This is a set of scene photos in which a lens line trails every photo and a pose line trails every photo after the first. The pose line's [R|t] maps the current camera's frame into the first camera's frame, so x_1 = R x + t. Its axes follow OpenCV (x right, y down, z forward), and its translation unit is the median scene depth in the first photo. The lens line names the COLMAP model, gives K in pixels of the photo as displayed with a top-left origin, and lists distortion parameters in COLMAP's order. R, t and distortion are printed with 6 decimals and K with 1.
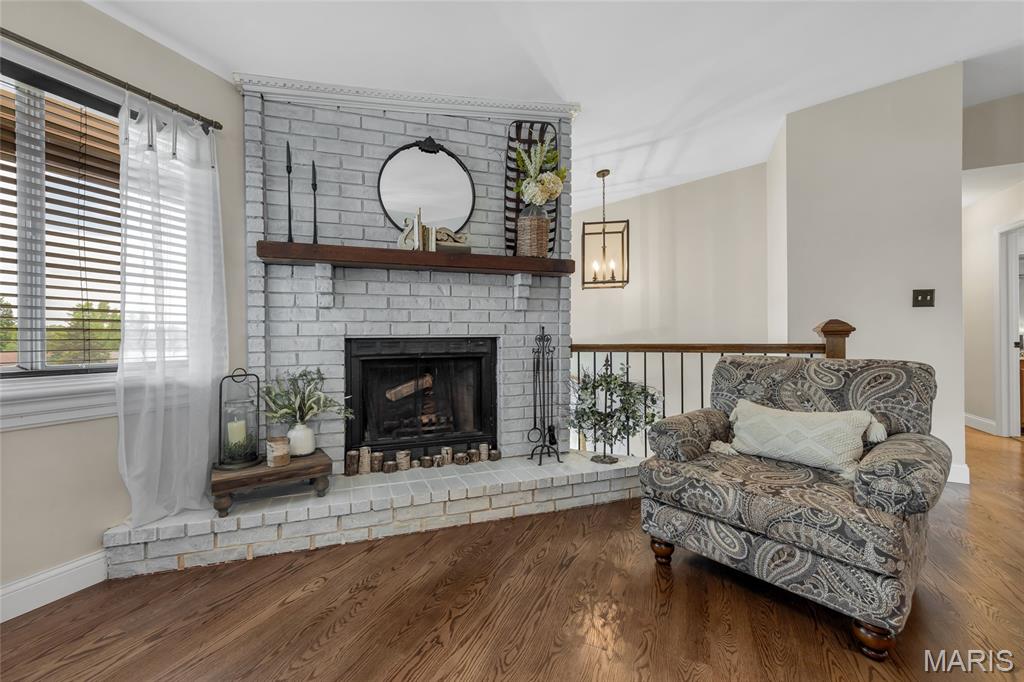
lens RADIAL K [[411.6, 0, 497.0], [0, 411.6, 339.0], [0, 0, 1]] dist [0.006410, -0.000027]
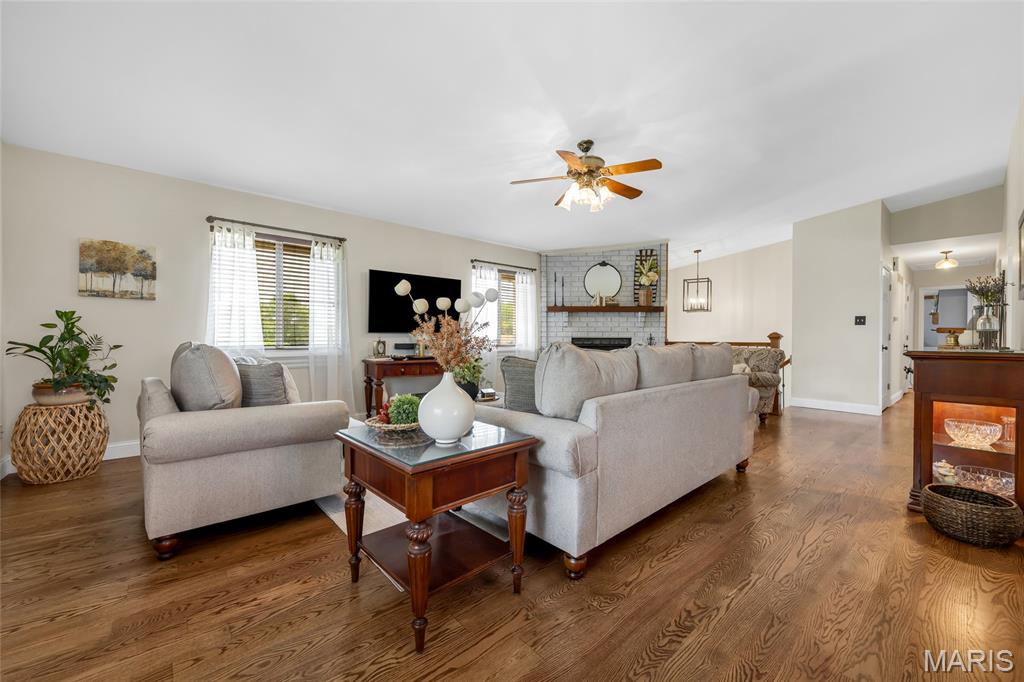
lens RADIAL K [[399.4, 0, 513.4], [0, 399.4, 342.9], [0, 0, 1]] dist [0.001833, 0.000024]
pose [[0.924633, 0.017228, -0.380469, 0.277239], [-0.012390, 0.999808, 0.015162, -0.002327], [0.380657, -0.009306, 0.924669, -1.552906]]
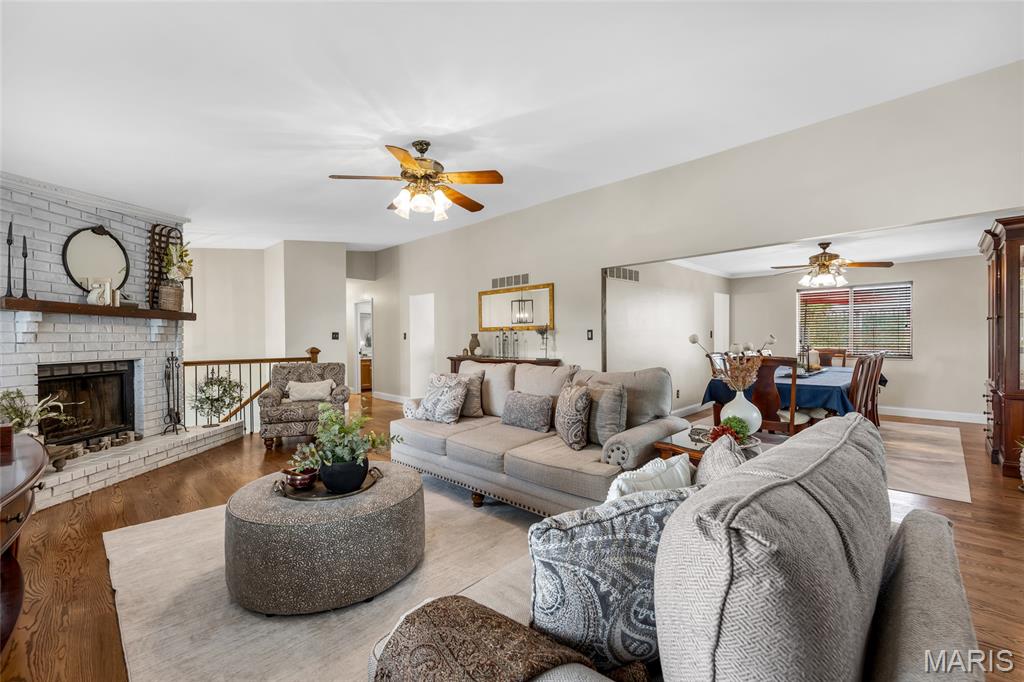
lens RADIAL K [[429.2, 0, 512.0], [0, 429.2, 341.0], [0, 0, 1]] dist [0.000194, 0.000186]
pose [[0.319607, 0.000918, 0.947550, -1.142106], [0.006971, 0.999970, -0.003320, -0.061628], [-0.947525, 0.007666, 0.319591, -0.872738]]
